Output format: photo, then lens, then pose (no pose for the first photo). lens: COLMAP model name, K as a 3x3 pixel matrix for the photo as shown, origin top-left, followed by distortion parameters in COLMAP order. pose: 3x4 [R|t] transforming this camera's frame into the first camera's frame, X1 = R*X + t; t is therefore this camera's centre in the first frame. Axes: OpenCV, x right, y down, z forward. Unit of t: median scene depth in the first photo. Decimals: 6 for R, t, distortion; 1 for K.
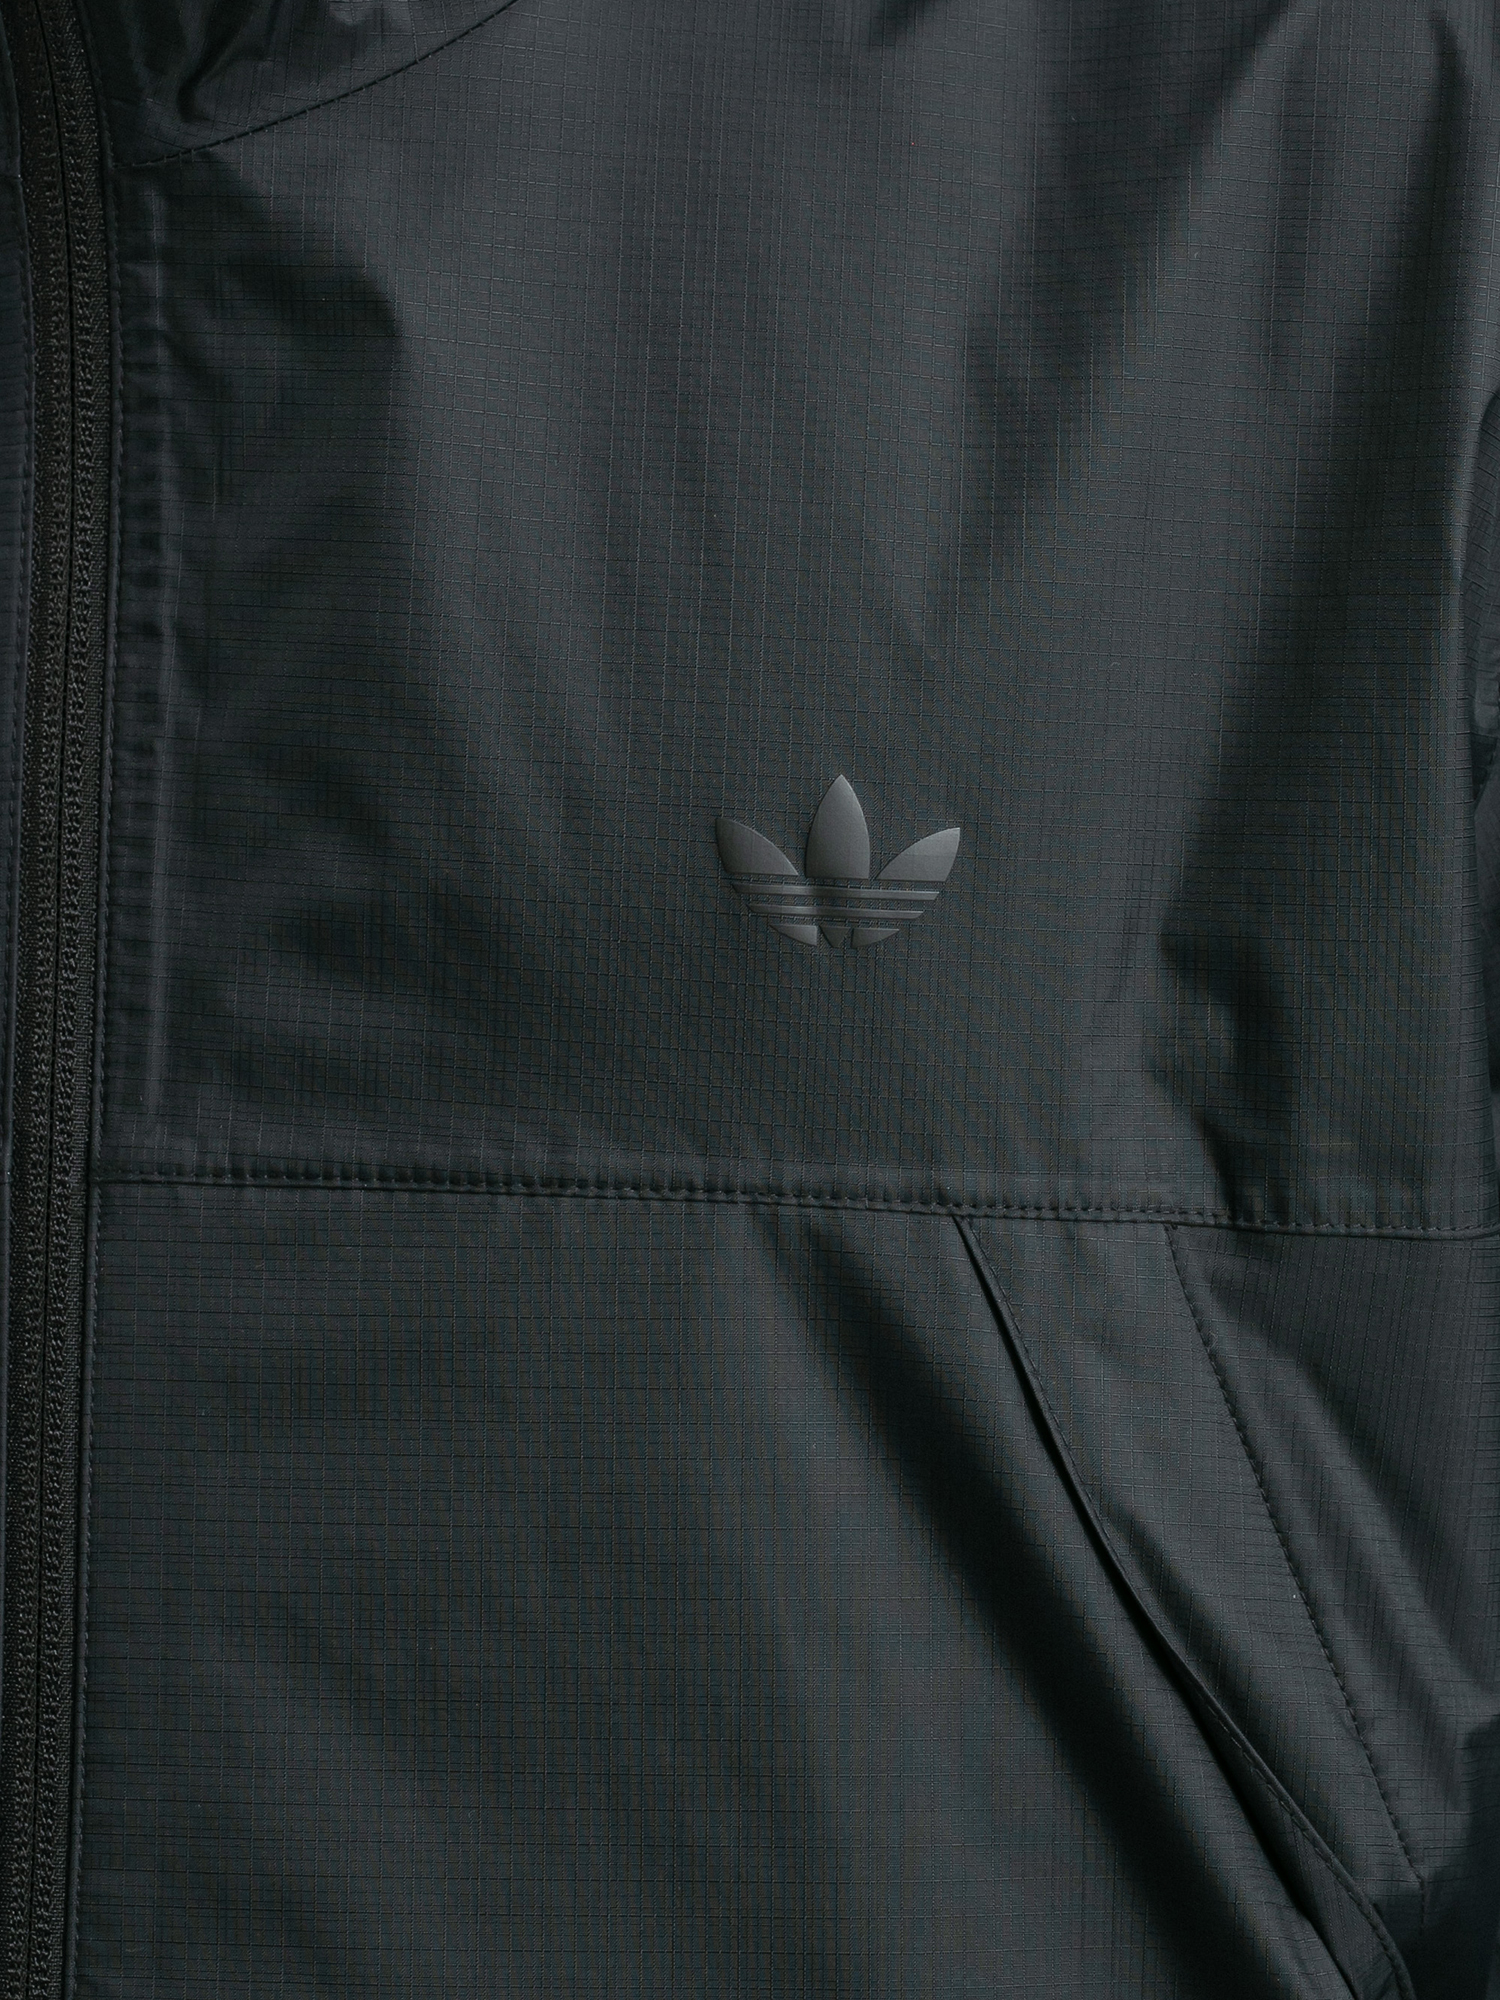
lens RADIAL K [[2794.6, 0, 750.0], [0, 2794.6, 1000.0], [0, 0, 1]] dist [0.037317, -1.908058]
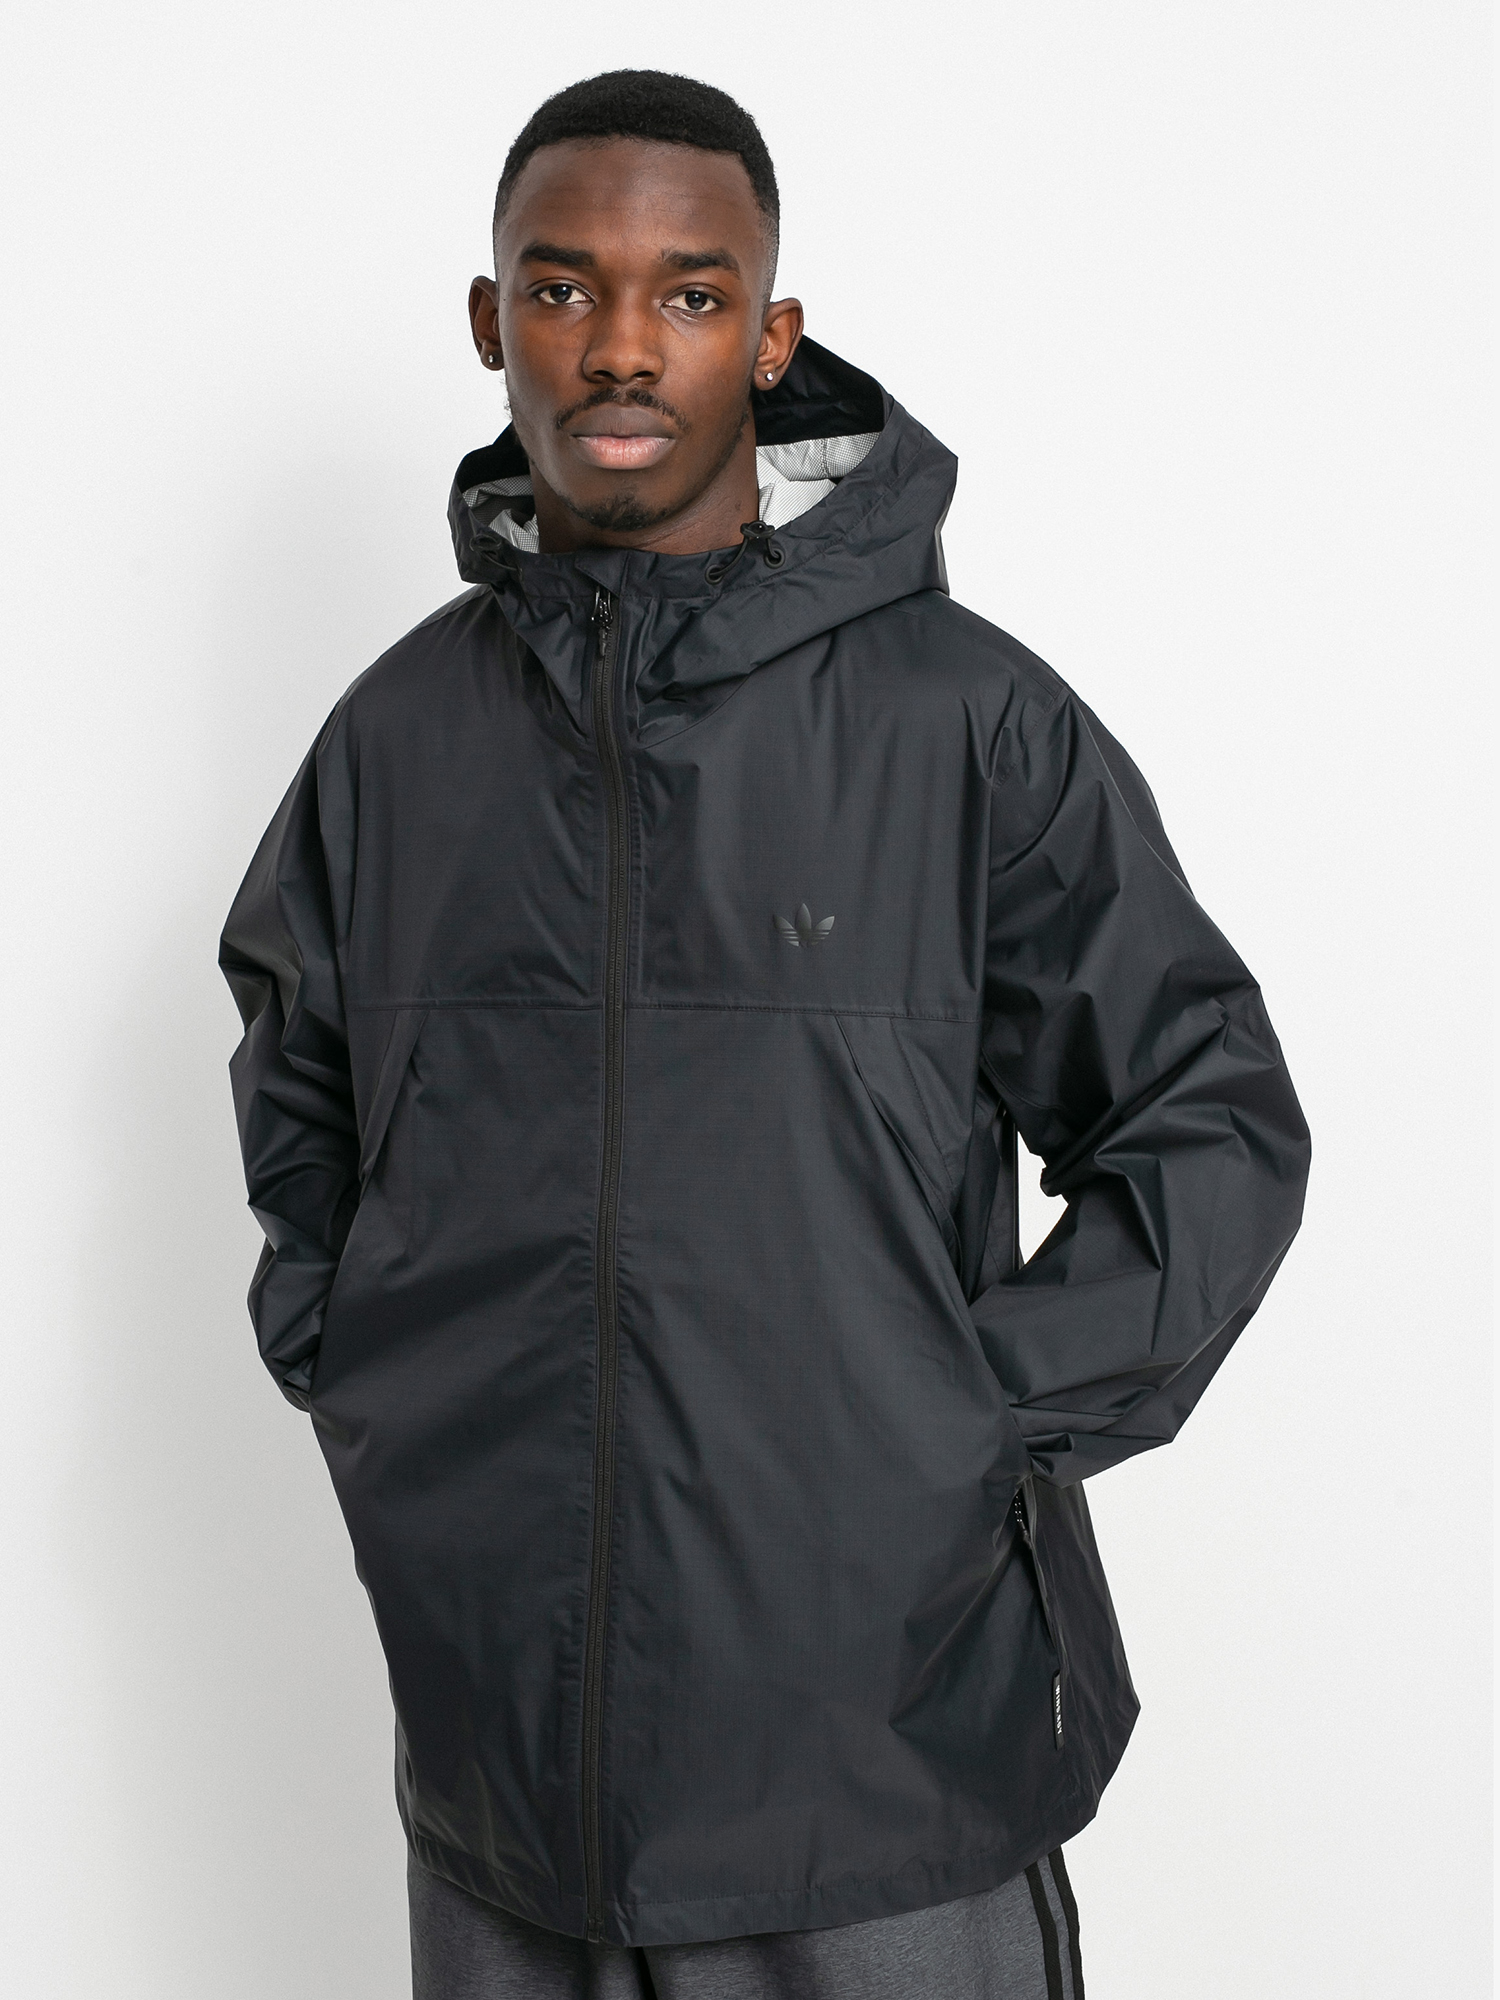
lens RADIAL K [[2876.2, 0, 750.0], [0, 2876.2, 1000.0], [0, 0, 1]] dist [-0.391925, -0.056205]
pose [[0.964436, -0.006241, -0.264241, 1.027237], [0.004934, 0.999972, -0.005610, 0.078180], [0.264269, 0.004107, 0.964440, -2.928511]]
